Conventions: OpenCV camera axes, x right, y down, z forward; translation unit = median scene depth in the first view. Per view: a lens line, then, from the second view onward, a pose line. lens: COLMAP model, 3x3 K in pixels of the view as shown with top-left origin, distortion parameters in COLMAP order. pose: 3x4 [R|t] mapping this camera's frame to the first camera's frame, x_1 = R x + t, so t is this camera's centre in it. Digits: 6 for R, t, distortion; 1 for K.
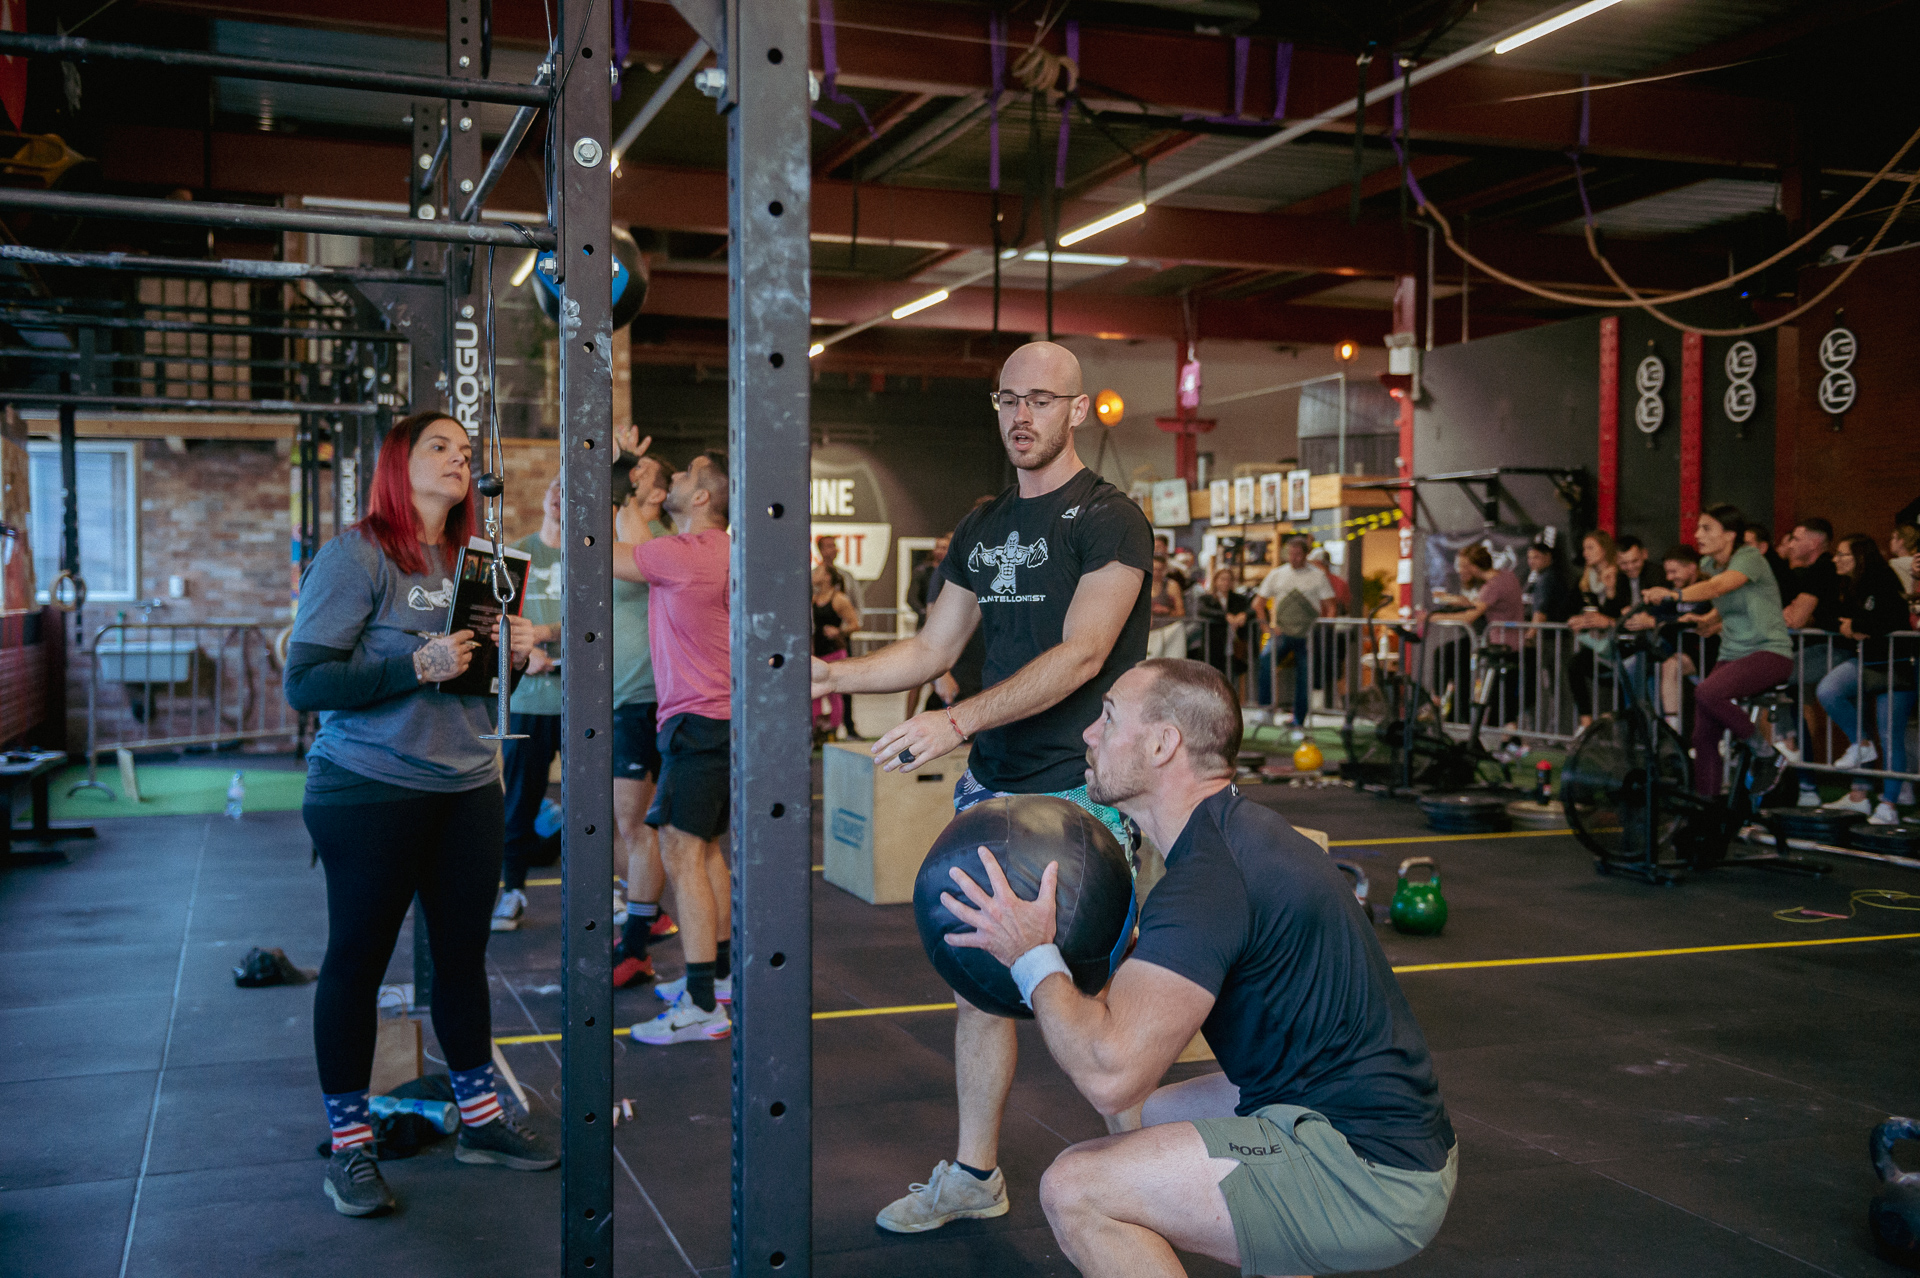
lens RADIAL K [[1926.8, 0, 948.0], [0, 1926.8, 643.7], [0, 0, 1]] dist [0.020920, 0.007116]
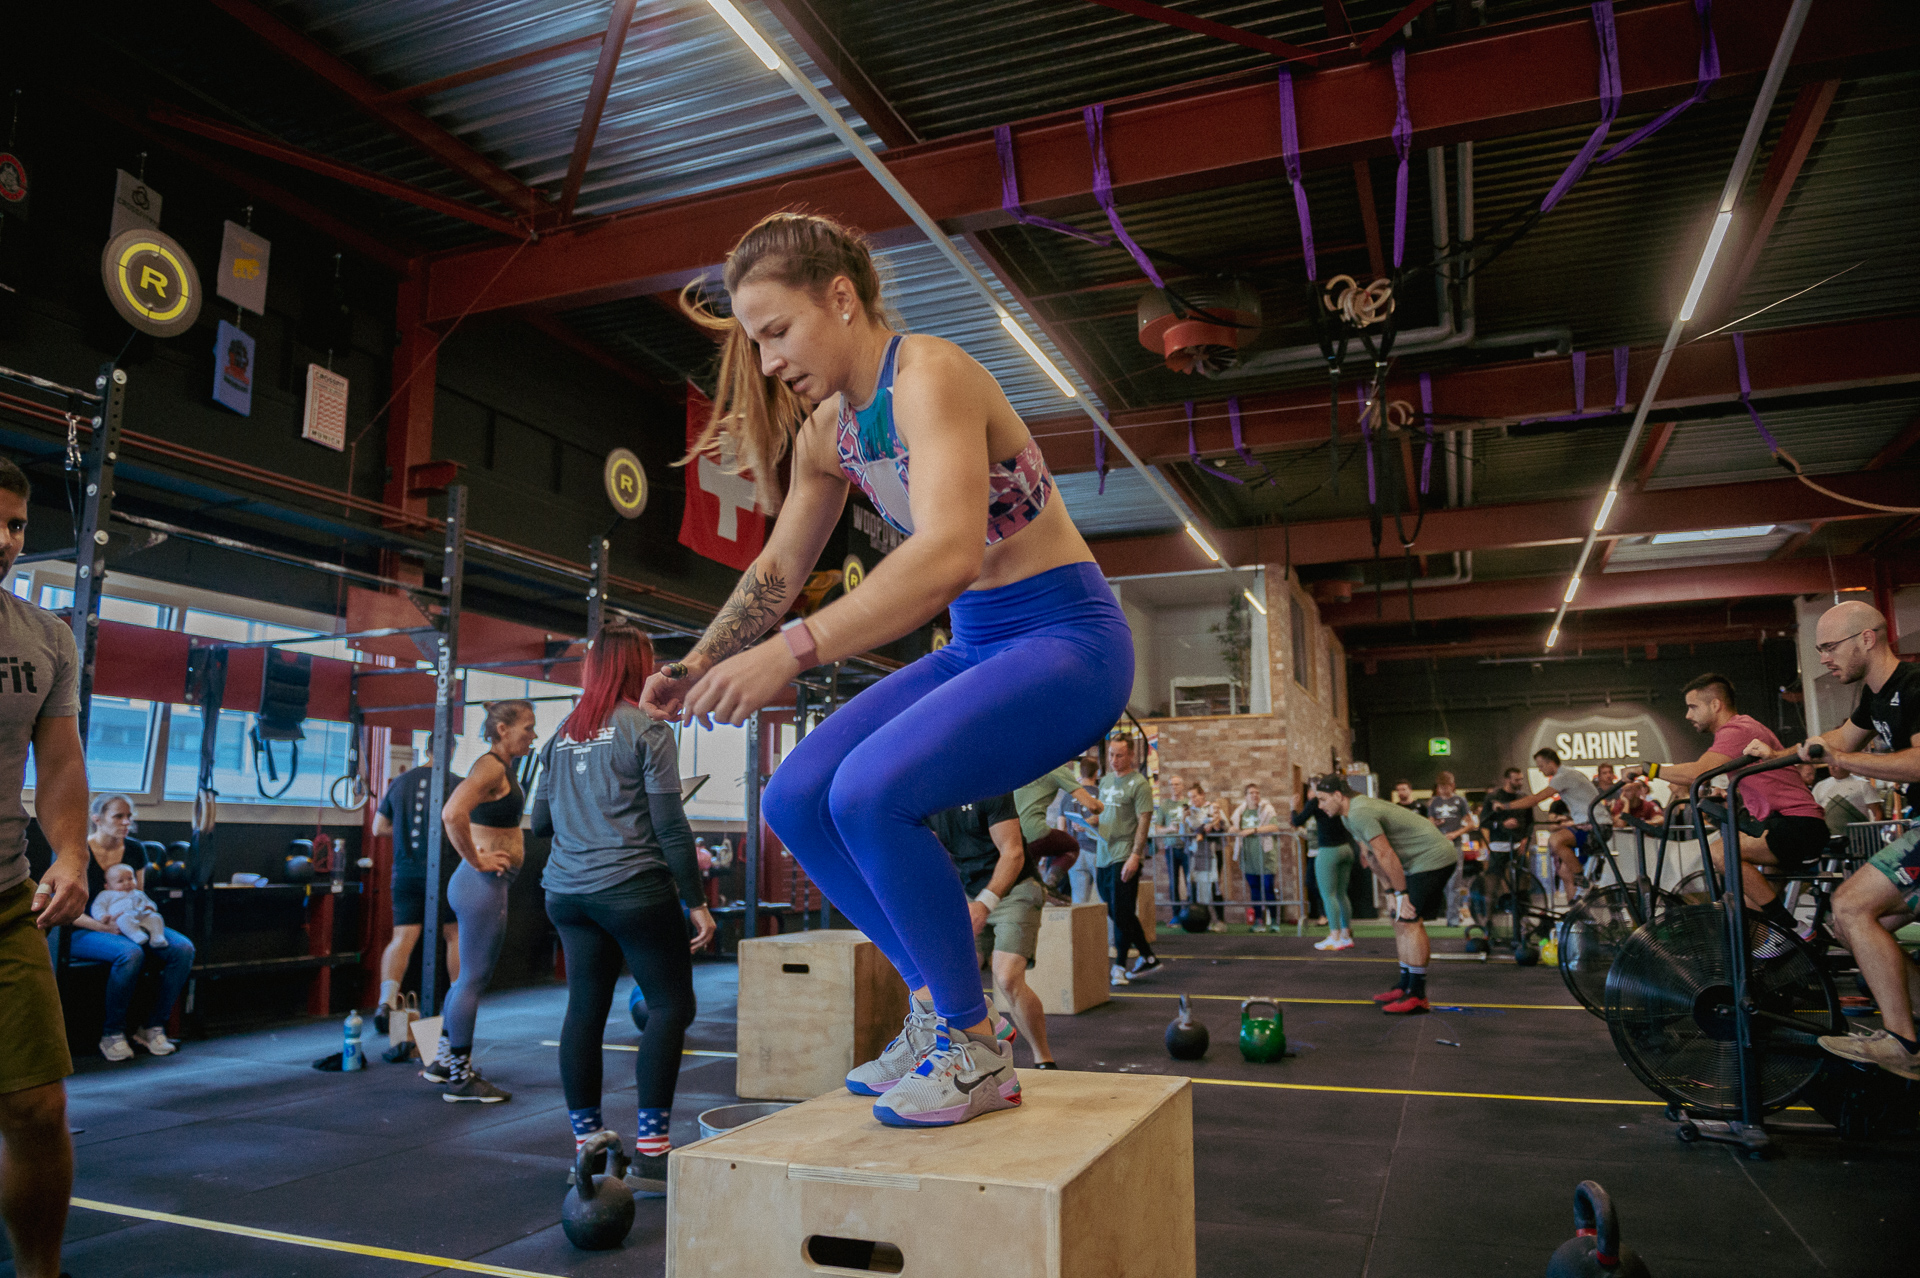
lens RADIAL K [[1302.3, 0, 957.2], [0, 1302.3, 640.5], [0, 0, 1]] dist [-0.052294, -0.000565]
pose [[0.749701, -0.111700, -0.652282, 0.296553], [-0.006689, 0.984323, -0.176249, 0.016298], [0.661743, 0.136498, 0.737200, 0.114359]]
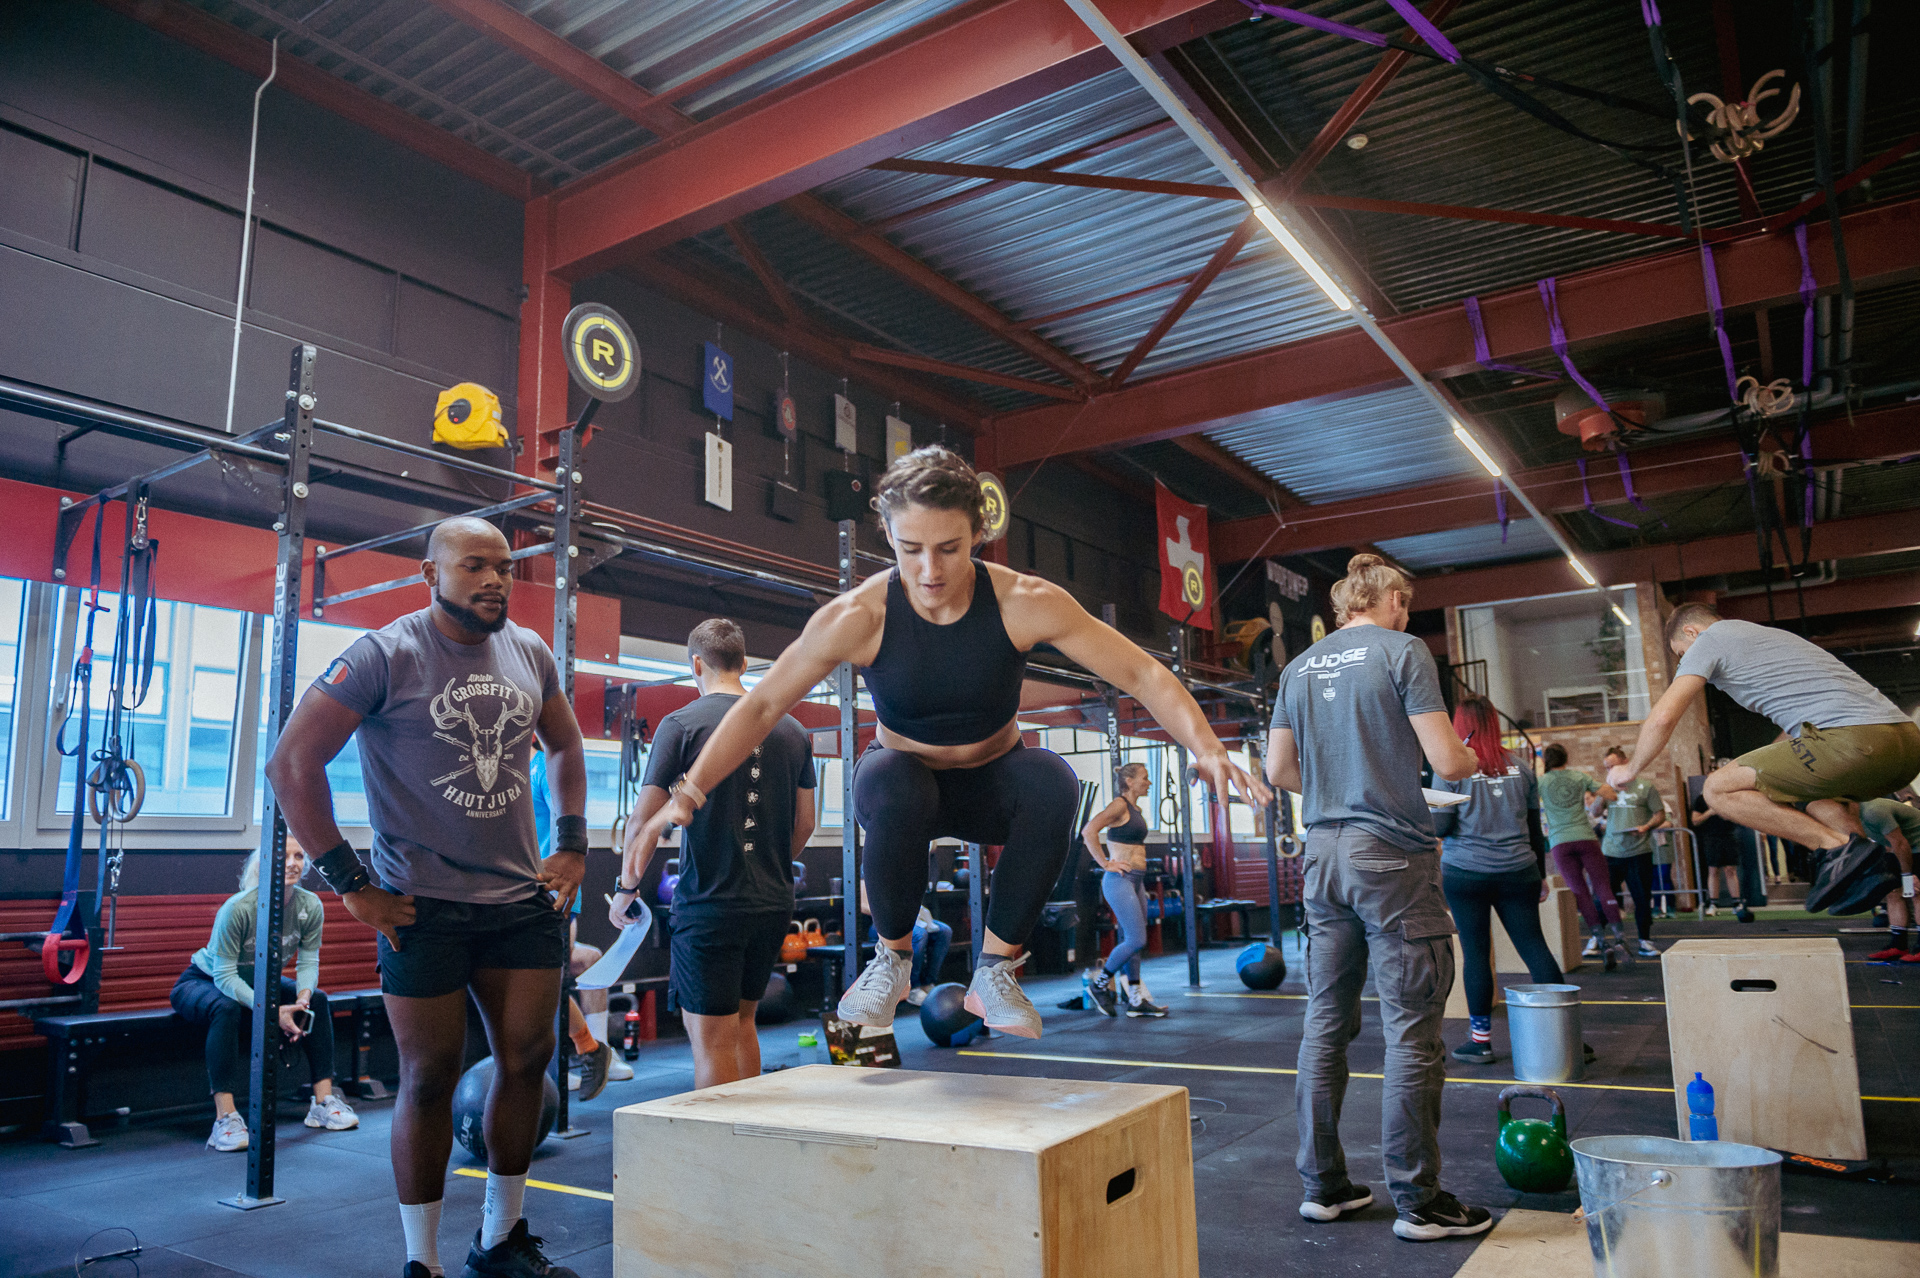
lens RADIAL K [[1307.5, 0, 954.3], [0, 1307.5, 642.4], [0, 0, 1]] dist [-0.049950, -0.002529]
pose [[0.590961, -0.155938, -0.791485, 0.340091], [0.012587, 0.982802, -0.184233, 0.022048], [0.806602, 0.098912, 0.582760, -0.090734]]
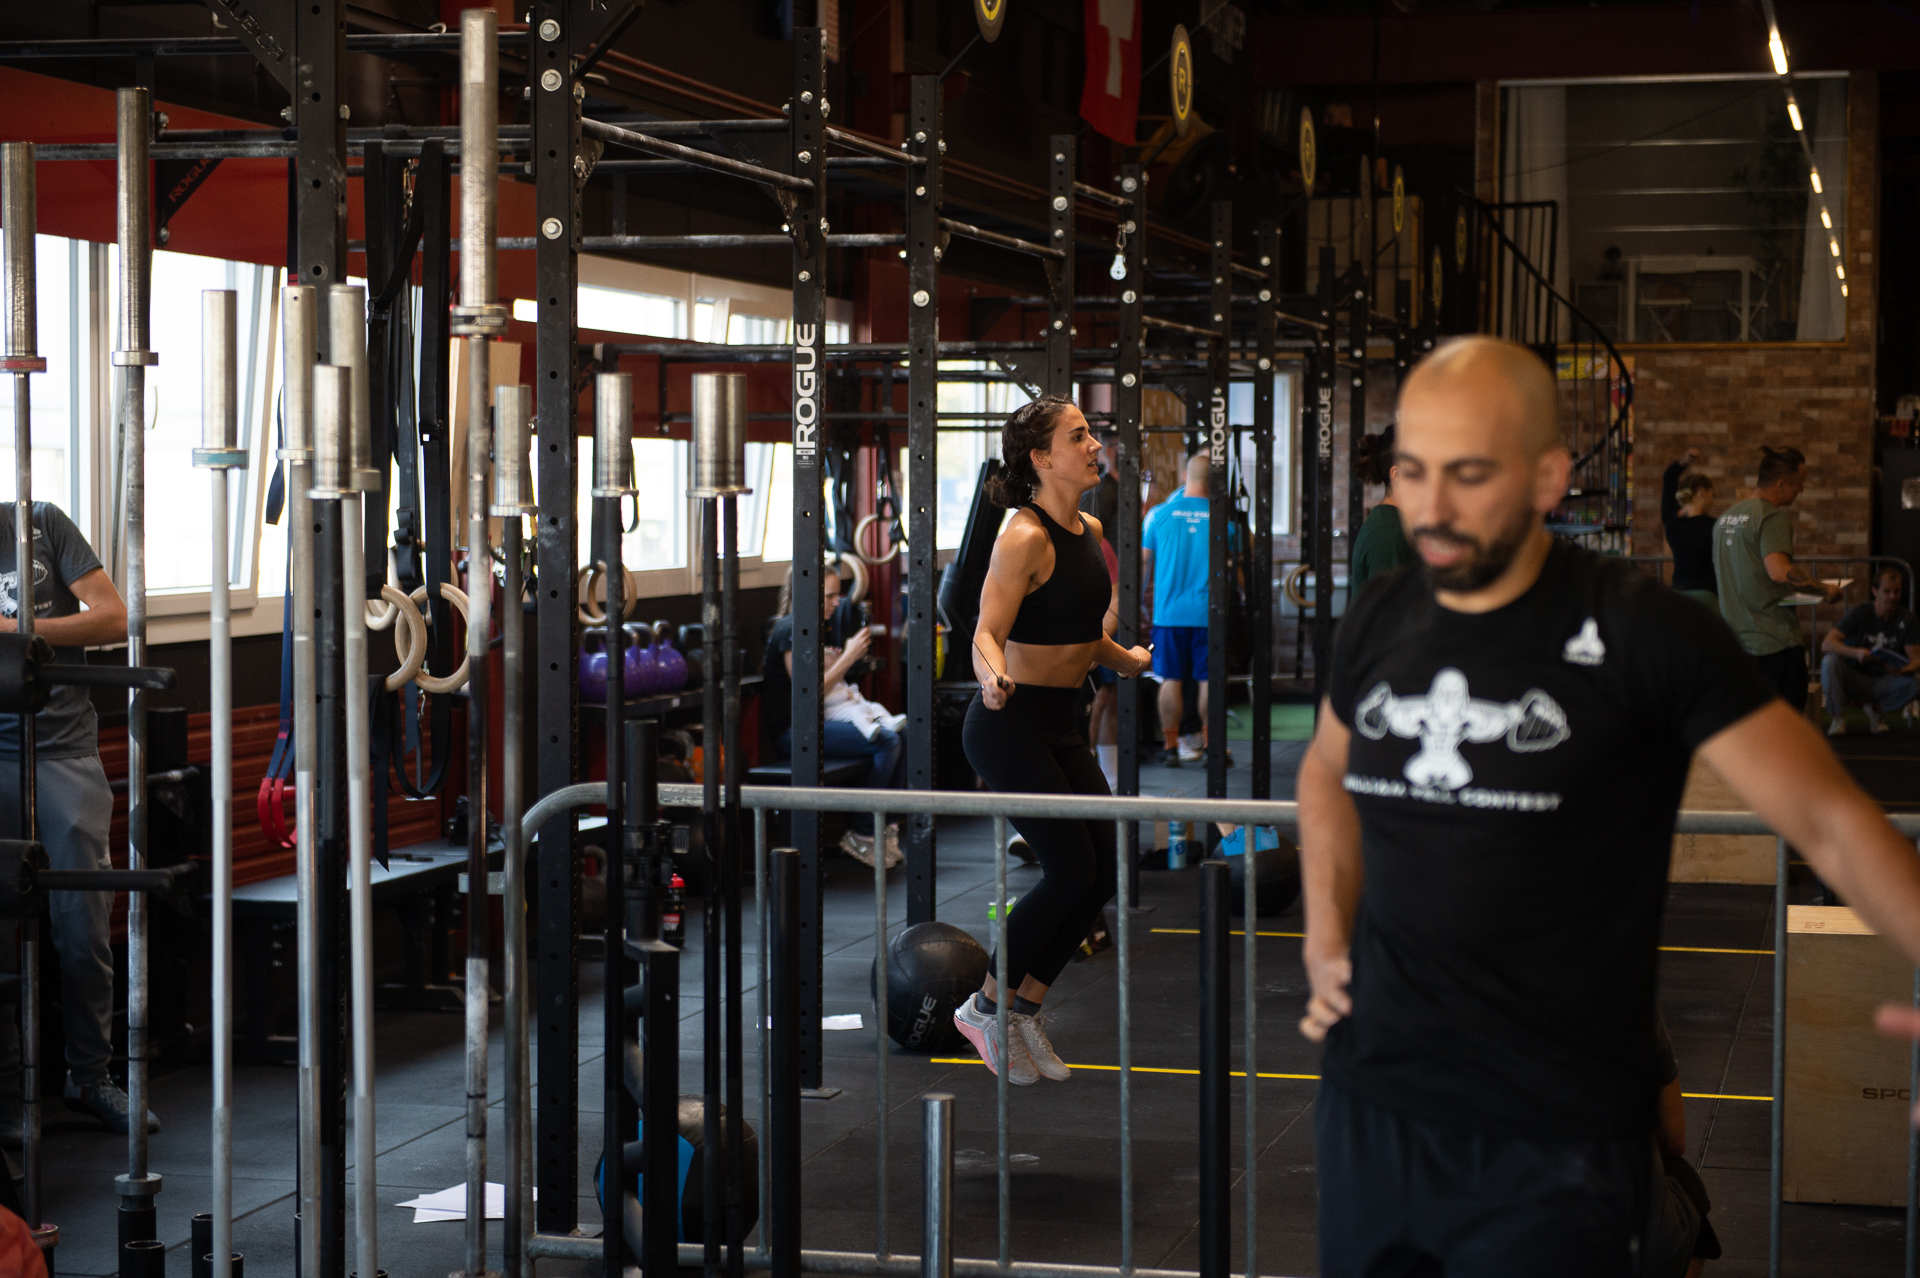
lens RADIAL K [[3673.1, 0, 959.4], [0, 3673.1, 633.3], [0, 0, 1]] dist [0.080598, 0.101577]
pose [[0.827351, 0.024035, -0.561171, 0.407517], [-0.014641, 0.999667, 0.021230, -0.007430], [0.561494, -0.009349, 0.827428, -0.531181]]
